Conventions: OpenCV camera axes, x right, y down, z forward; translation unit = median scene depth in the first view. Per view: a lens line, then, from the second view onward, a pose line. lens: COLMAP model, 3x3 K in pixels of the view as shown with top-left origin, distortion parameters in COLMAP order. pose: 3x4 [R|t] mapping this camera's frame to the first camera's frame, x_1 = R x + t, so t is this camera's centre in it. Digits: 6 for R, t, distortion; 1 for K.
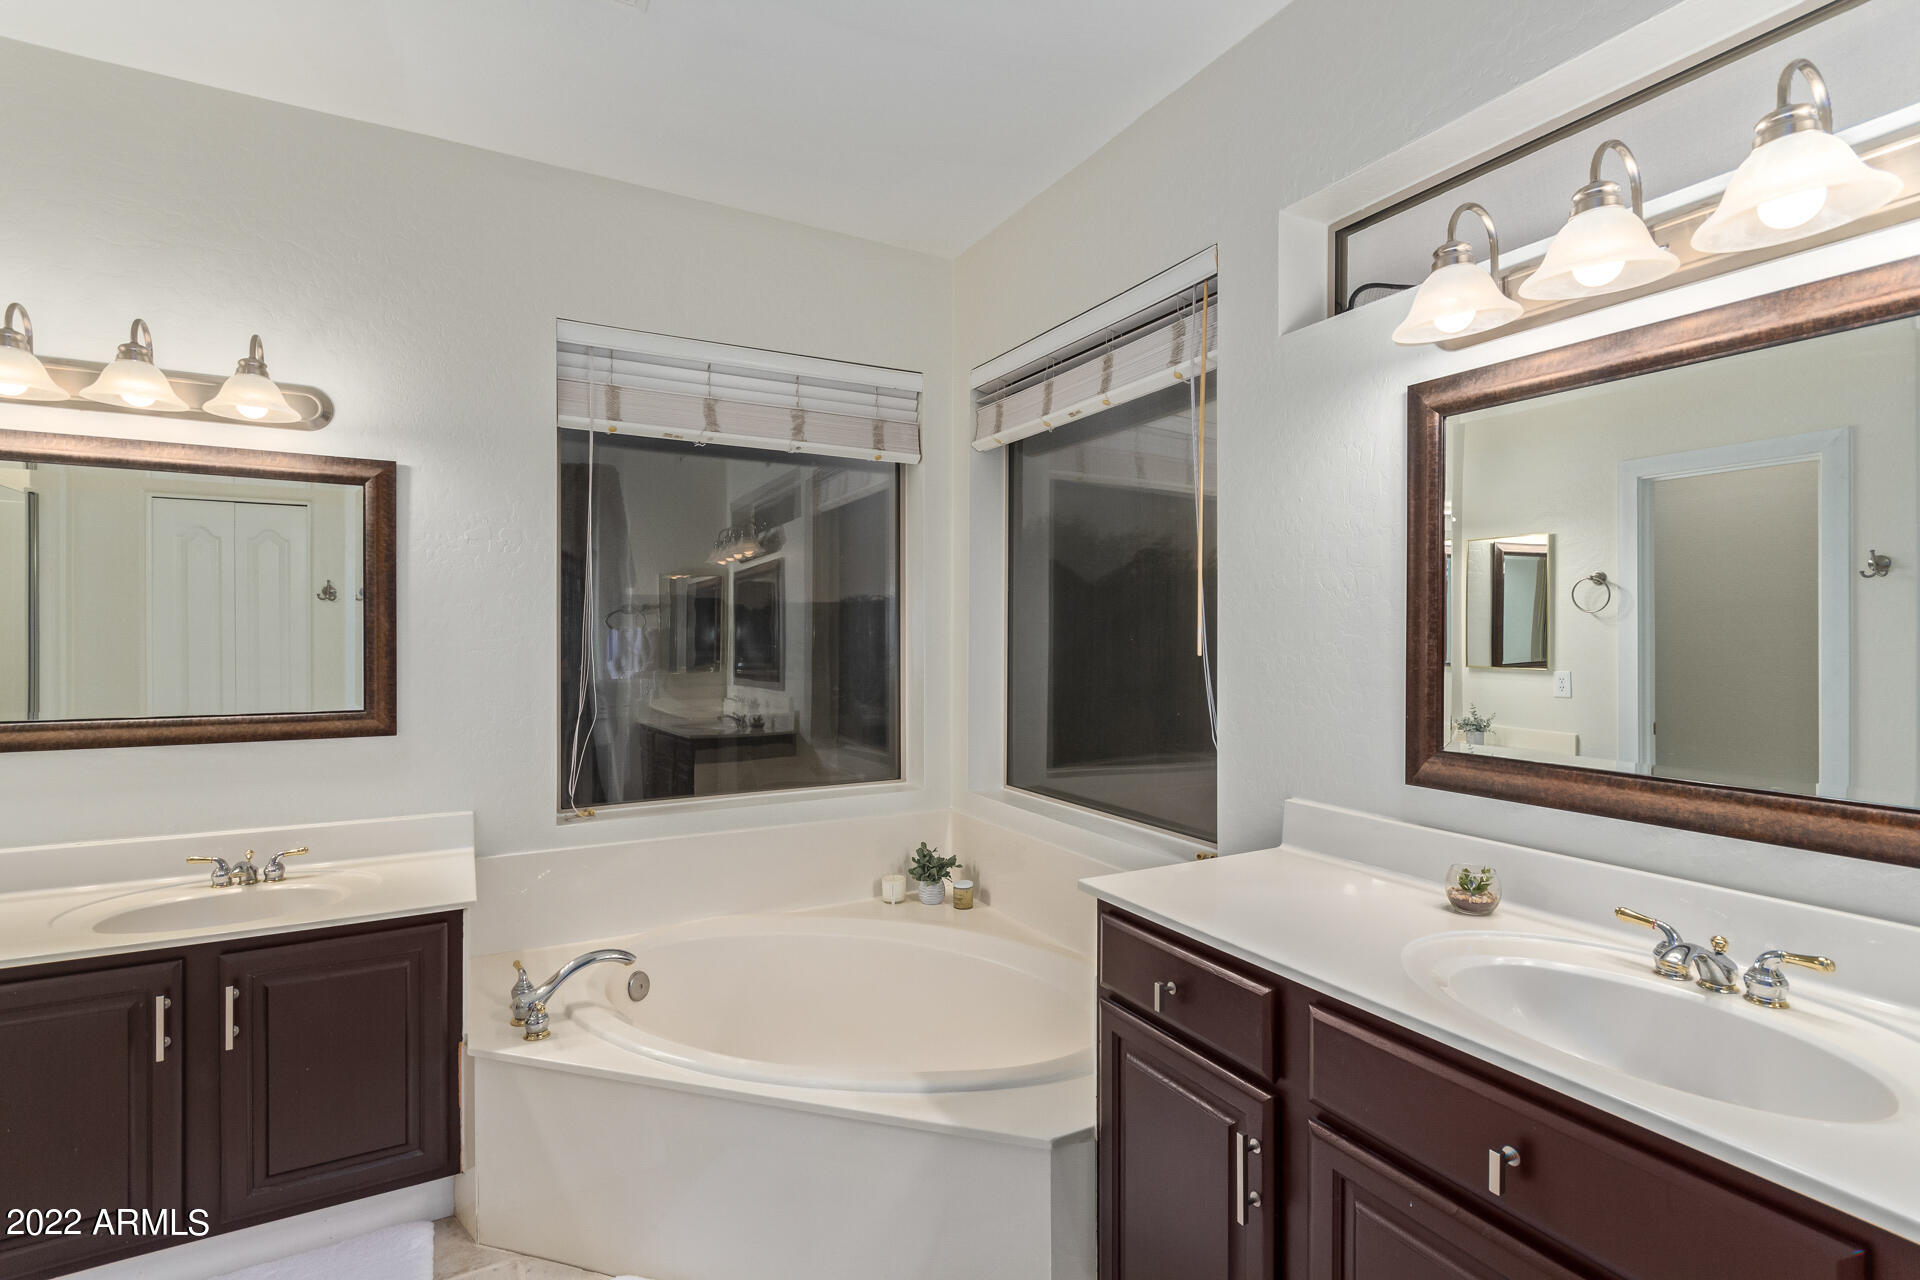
lens RADIAL K [[896.3, 0, 962.9], [0, 896.3, 637.4], [0, 0, 1]] dist [0.006486, -0.000291]
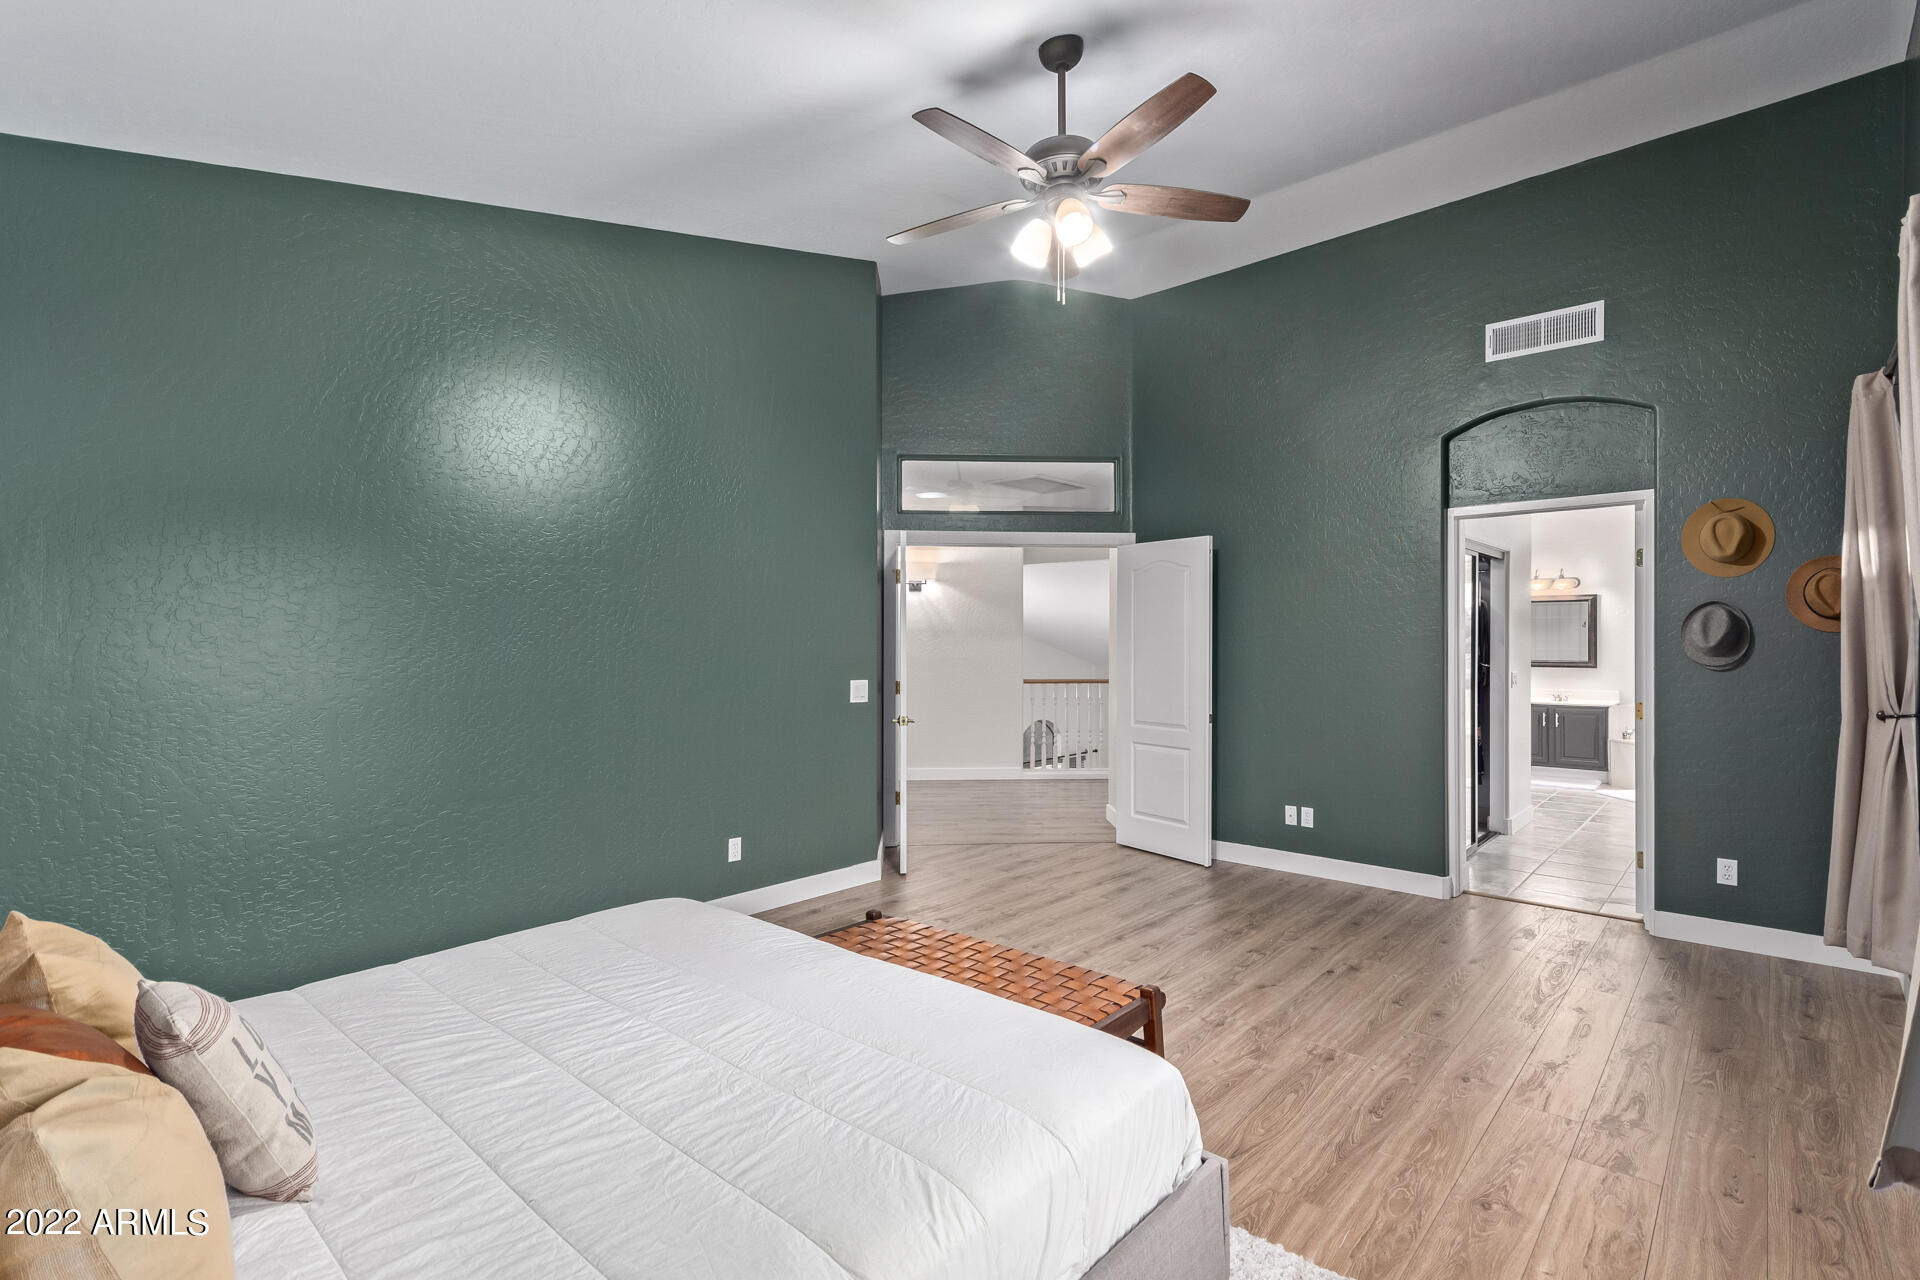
lens RADIAL K [[896.3, 0, 967.6], [0, 896.3, 640.0], [0, 0, 1]] dist [0.006486, -0.000291]
pose [[0.321351, 0.001163, -0.946959, 2.116681], [-0.001827, 0.999998, 0.000608, -0.004373], [0.946958, 0.001535, 0.321353, -2.743630]]
